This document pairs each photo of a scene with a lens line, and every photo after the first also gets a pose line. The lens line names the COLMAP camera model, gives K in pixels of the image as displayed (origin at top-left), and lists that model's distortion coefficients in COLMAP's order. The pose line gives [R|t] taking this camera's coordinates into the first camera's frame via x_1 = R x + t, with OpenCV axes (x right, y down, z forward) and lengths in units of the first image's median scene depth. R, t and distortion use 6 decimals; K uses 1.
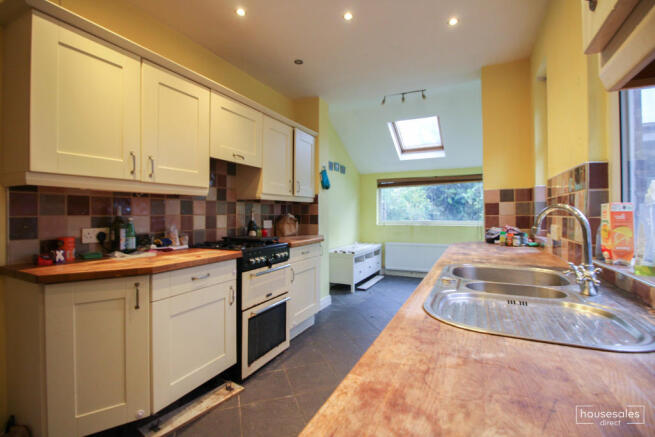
lens RADIAL K [[302.8, 0, 326.9], [0, 302.8, 216.3], [0, 0, 1]] dist [-0.000134, -0.000031]
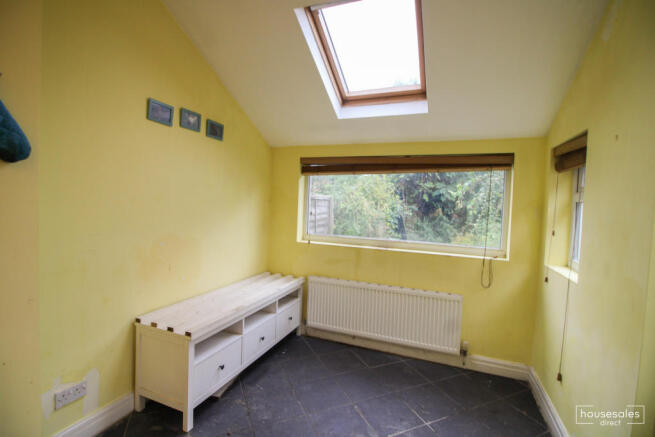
lens RADIAL K [[302.8, 0, 328.2], [0, 302.8, 217.2], [0, 0, 1]] dist [-0.000134, -0.000031]
pose [[0.995467, 0.037458, 0.087420, 0.172943], [-0.041227, 0.998279, 0.041704, -0.042023], [-0.085707, -0.045119, 0.995298, 0.463617]]
